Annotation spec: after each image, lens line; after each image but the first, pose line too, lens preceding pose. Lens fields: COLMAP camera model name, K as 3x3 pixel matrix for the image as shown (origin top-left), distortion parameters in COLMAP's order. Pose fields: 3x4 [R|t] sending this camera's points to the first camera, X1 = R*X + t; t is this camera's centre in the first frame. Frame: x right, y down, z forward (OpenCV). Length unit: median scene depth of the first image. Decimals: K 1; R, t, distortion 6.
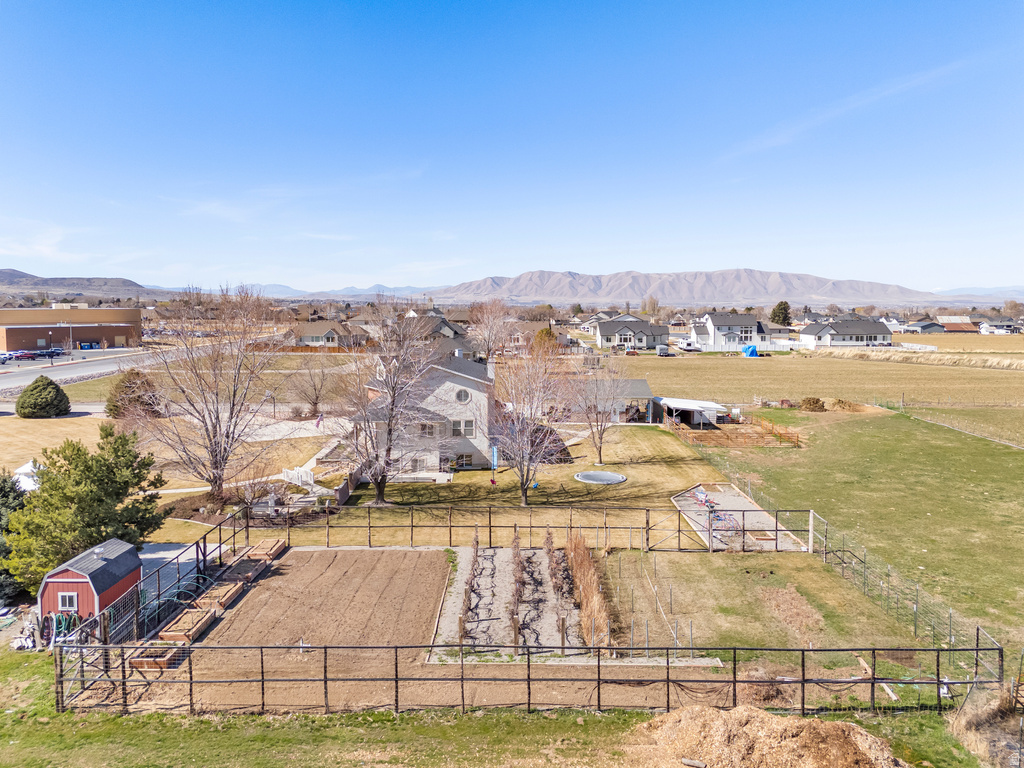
lens RADIAL K [[743.4, 0, 512.0], [0, 743.4, 384.0], [0, 0, 1]] dist [0.067832, -0.077609]
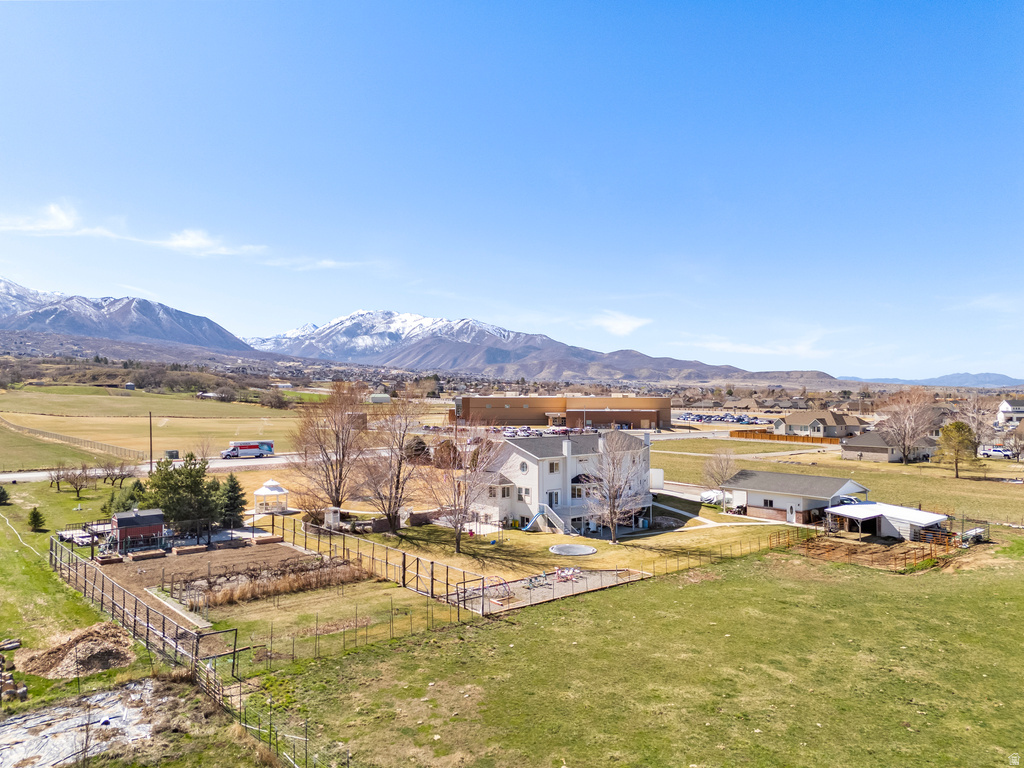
lens RADIAL K [[743.4, 0, 512.0], [0, 743.4, 384.0], [0, 0, 1]] dist [0.067832, -0.077609]
pose [[0.671564, -0.007785, -0.740905, 0.802747], [-0.081326, 0.993129, -0.084150, -0.013521], [0.736470, 0.116768, 0.666317, 0.176824]]
